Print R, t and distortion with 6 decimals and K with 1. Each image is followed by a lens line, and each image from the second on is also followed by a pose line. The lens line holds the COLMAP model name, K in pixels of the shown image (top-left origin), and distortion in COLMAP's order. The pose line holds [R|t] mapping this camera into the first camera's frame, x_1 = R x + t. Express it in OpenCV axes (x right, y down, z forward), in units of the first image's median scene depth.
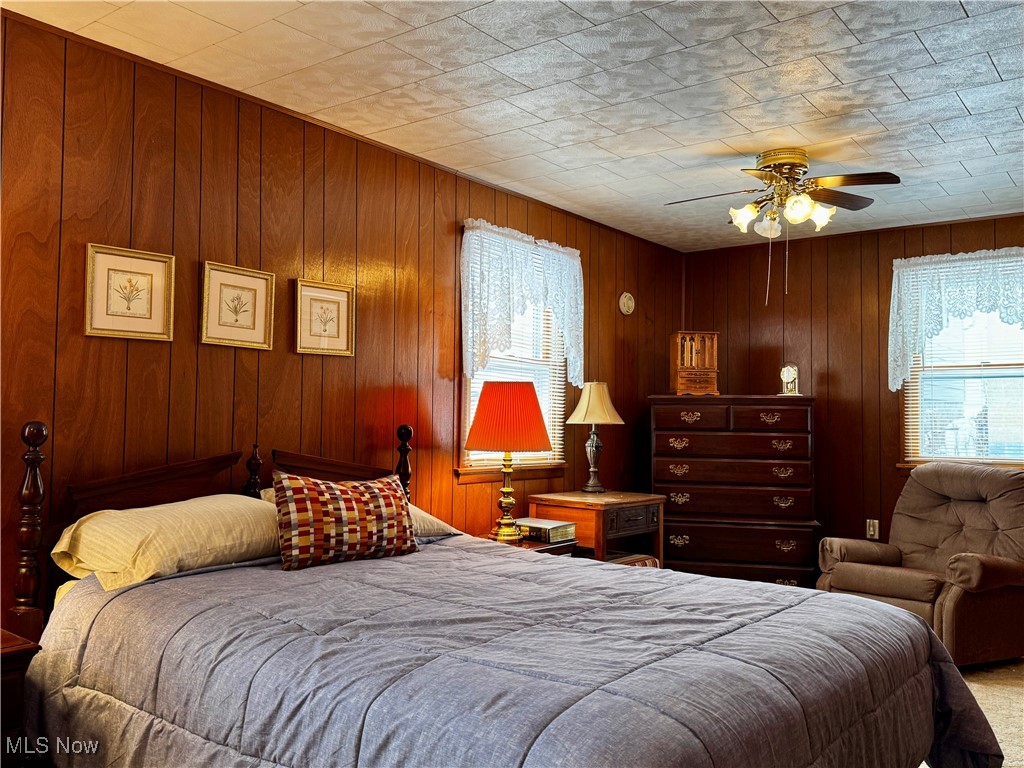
lens RADIAL K [[853.1, 0, 512.0], [0, 853.1, 384.0], [0, 0, 1]] dist [0.131687, -0.239620]
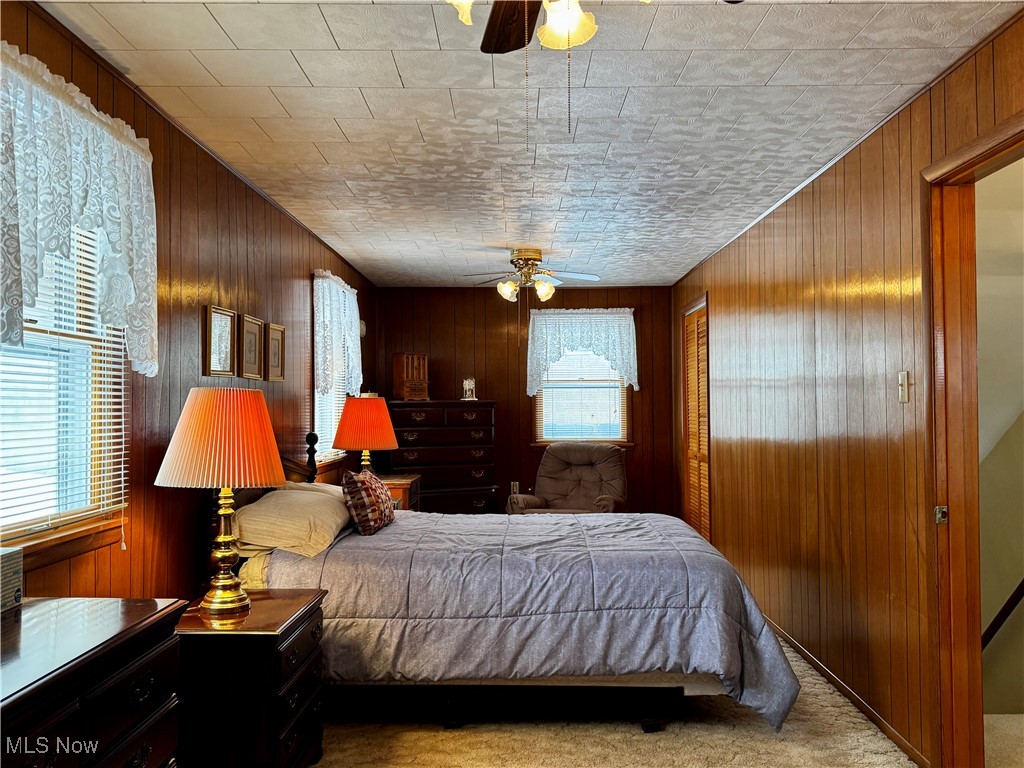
lens RADIAL K [[853.1, 0, 512.0], [0, 853.1, 384.0], [0, 0, 1]] dist [0.131687, -0.239620]
pose [[0.792987, -0.000558, 0.609239, -0.750268], [-0.012683, 0.999768, 0.017424, -0.058625], [-0.609107, -0.021544, 0.792795, -0.250292]]
